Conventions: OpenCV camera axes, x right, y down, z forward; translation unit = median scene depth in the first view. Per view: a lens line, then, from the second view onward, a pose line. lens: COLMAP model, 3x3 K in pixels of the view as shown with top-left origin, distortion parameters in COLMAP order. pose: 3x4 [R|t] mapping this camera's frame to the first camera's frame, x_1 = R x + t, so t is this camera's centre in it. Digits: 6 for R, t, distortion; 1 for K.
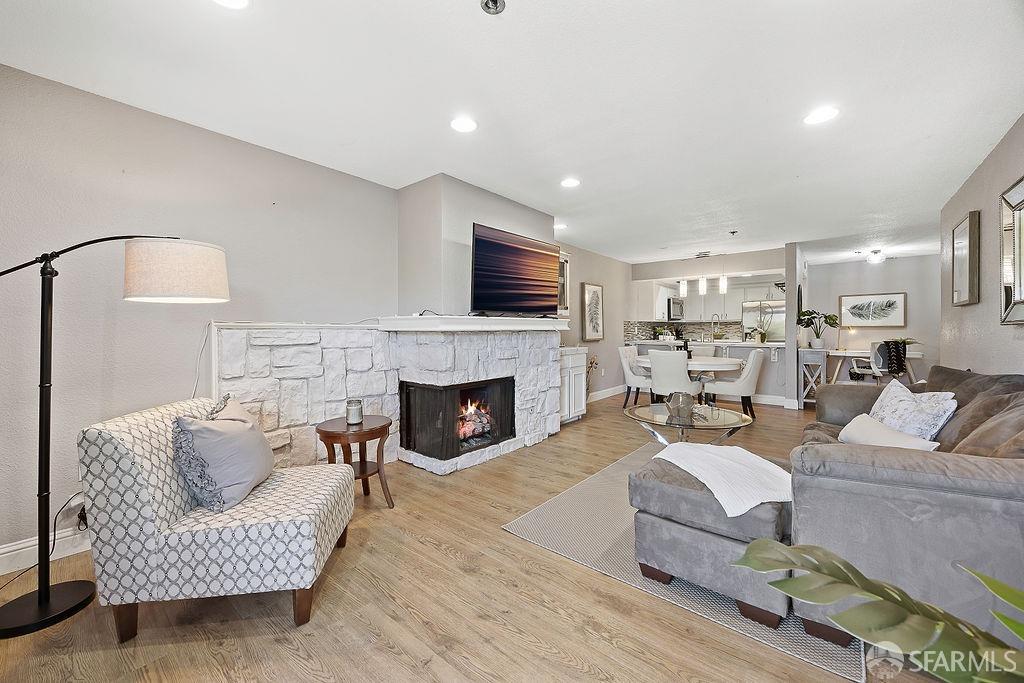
lens RADIAL K [[393.6, 0, 514.2], [0, 393.6, 335.0], [0, 0, 1]] dist [-0.003280, -0.000086]
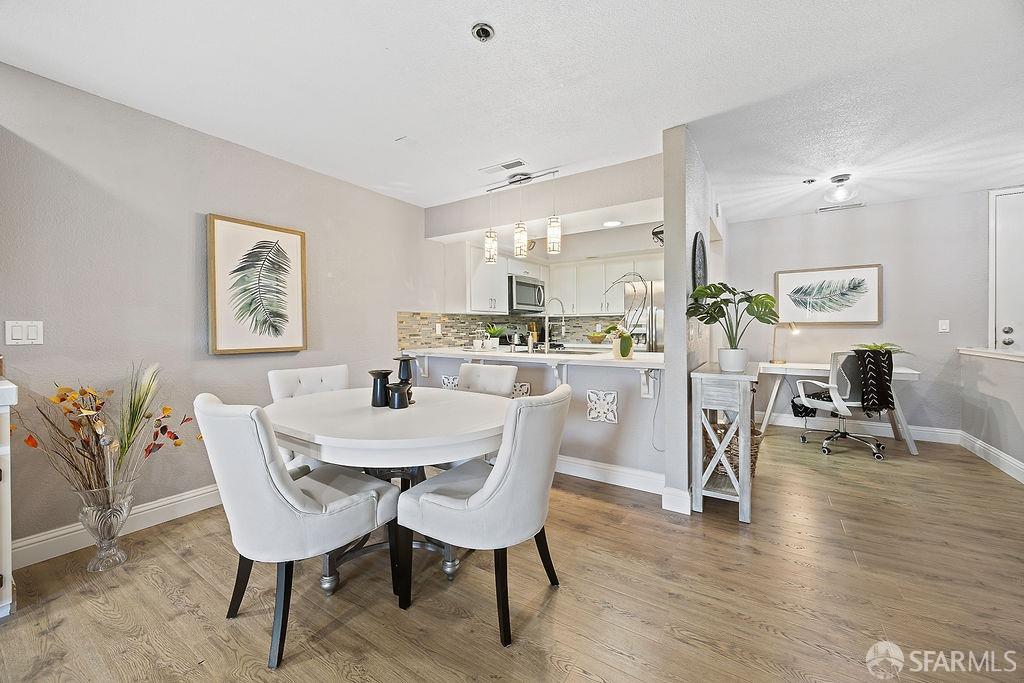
lens RADIAL K [[393.6, 0, 512.0], [0, 393.6, 329.1], [0, 0, 1]] dist [-0.003280, -0.000086]
pose [[0.994022, 0.000891, 0.109179, 0.428895], [0.000306, 0.999940, -0.010939, -0.007160], [-0.109183, 0.010907, 0.993962, 0.527944]]
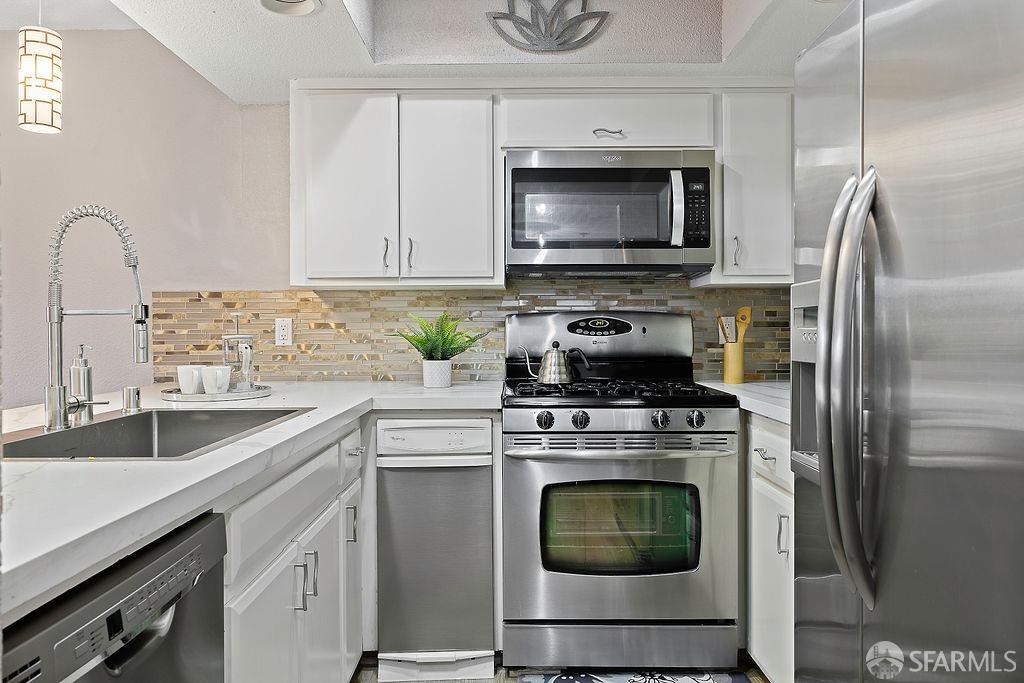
lens RADIAL K [[761.8, 0, 509.3], [0, 761.8, 341.5], [0, 0, 1]] dist [-0.000971, -0.000398]
pose [[0.634384, 0.016747, -0.772837, 0.859178], [-0.008139, 0.999855, 0.014986, -0.017468], [0.772975, -0.003216, 0.634428, 1.012139]]
